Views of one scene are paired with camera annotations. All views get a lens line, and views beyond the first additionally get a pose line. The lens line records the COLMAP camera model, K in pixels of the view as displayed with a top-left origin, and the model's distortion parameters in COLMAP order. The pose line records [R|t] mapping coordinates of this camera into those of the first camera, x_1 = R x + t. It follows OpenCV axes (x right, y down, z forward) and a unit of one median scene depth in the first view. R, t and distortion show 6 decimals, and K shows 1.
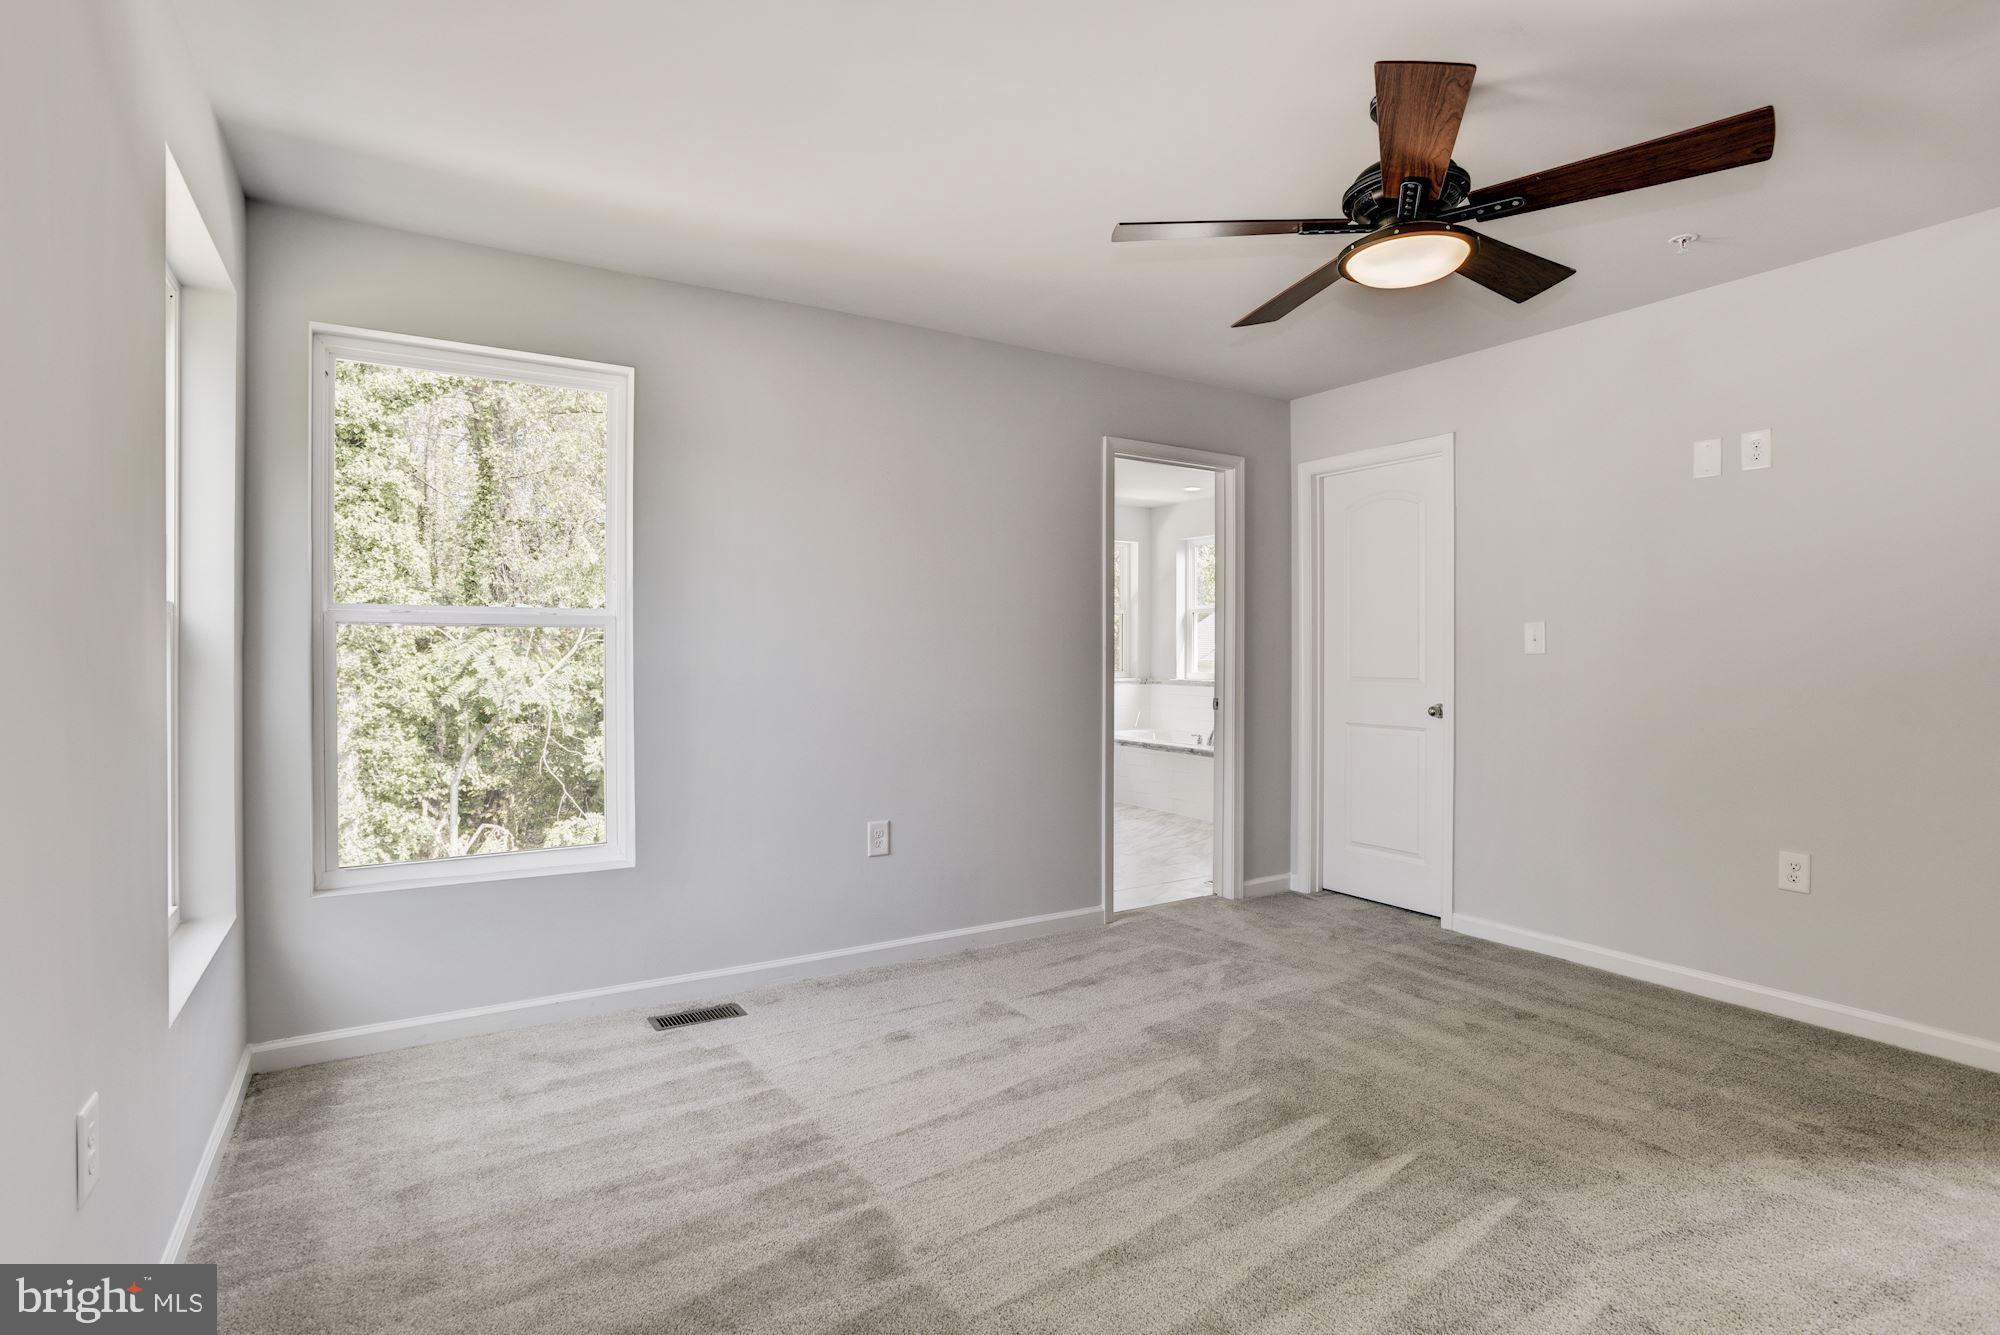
lens RADIAL K [[1006.7, 0, 999.5], [0, 1006.7, 655.5], [0, 0, 1]] dist [-0.026039, 0.024364]
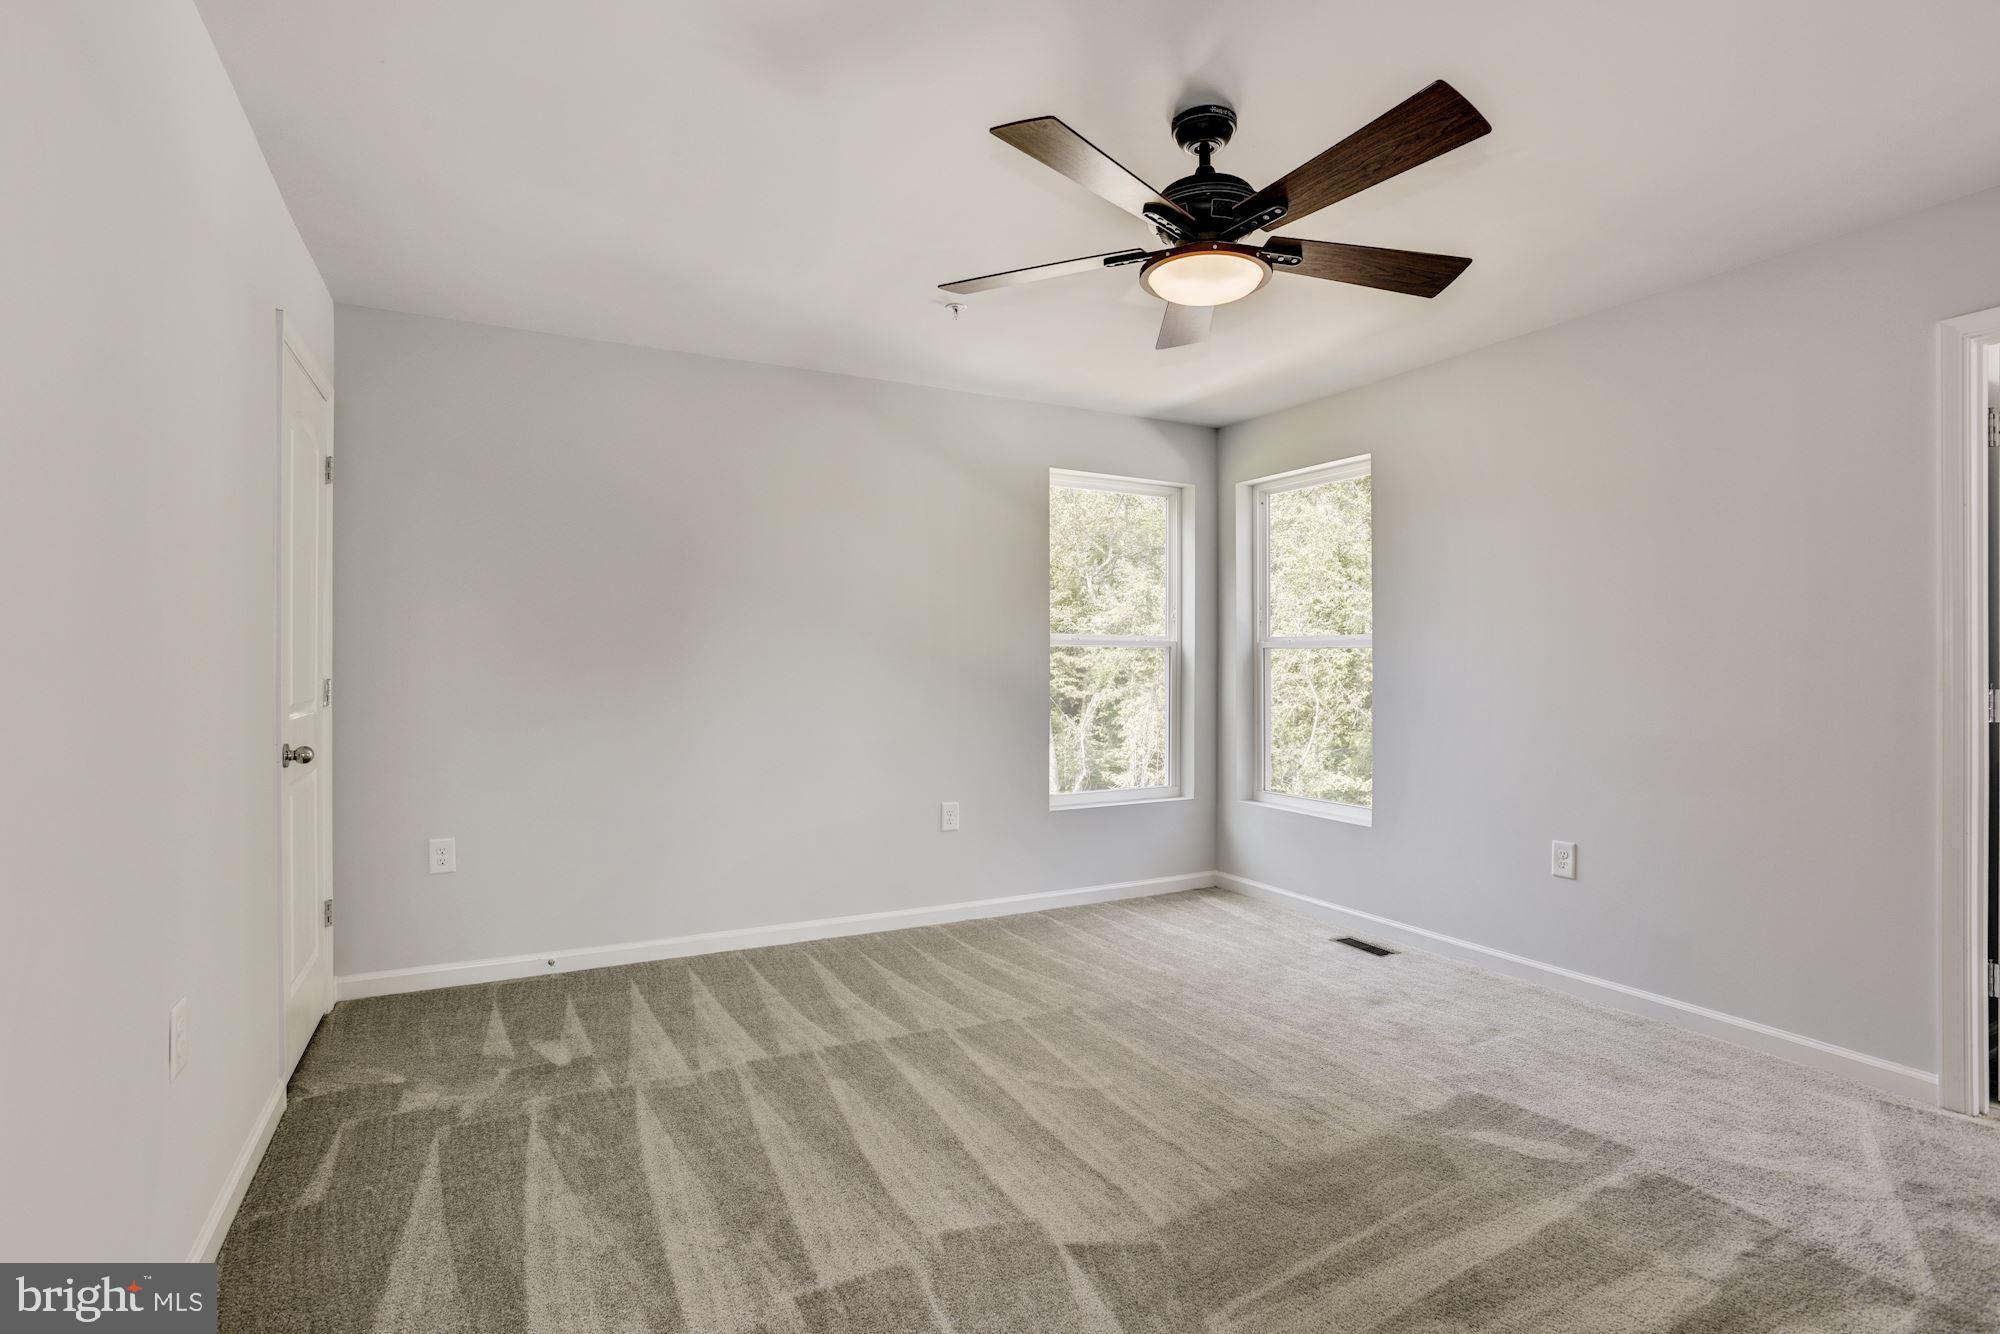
lens RADIAL K [[1006.7, 0, 998.4], [0, 1006.7, 657.4], [0, 0, 1]] dist [-0.026039, 0.024364]
pose [[-0.086213, -0.005486, -0.996262, 1.268181], [-0.000877, 0.999985, -0.005431, -0.007816], [0.996276, 0.000405, -0.086216, 0.786828]]
